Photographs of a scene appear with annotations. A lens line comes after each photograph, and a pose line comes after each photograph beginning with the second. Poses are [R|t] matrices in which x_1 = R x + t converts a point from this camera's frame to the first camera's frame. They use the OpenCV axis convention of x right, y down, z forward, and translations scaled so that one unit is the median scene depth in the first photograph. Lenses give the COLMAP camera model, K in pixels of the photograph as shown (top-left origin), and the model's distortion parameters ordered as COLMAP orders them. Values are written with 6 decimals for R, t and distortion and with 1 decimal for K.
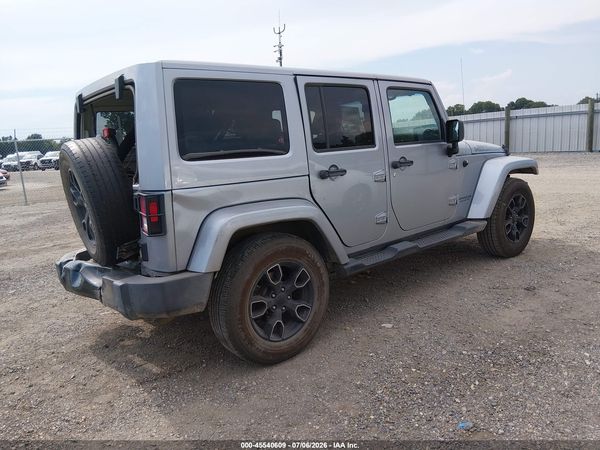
lens RADIAL K [[453.0, 0, 307.3], [0, 453.0, 225.3], [0, 0, 1]] dist [0.029511, -0.001900]
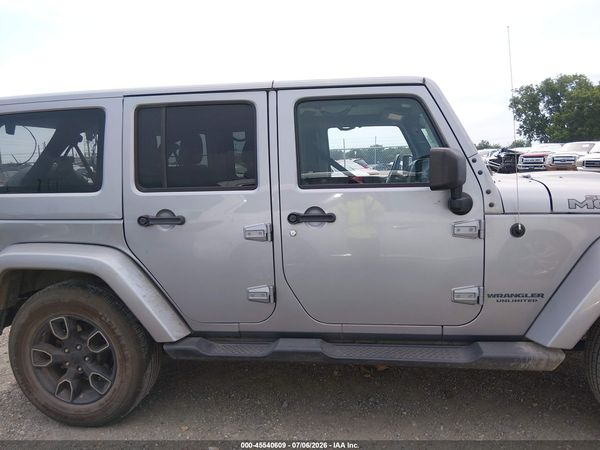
lens RADIAL K [[453.0, 0, 307.3], [0, 453.0, 225.3], [0, 0, 1]] dist [0.029511, -0.001900]
pose [[0.669304, 0.133972, -0.730810, 0.717947], [-0.150661, 0.987647, 0.043074, -0.162622], [0.727553, 0.081275, 0.681220, 0.608081]]
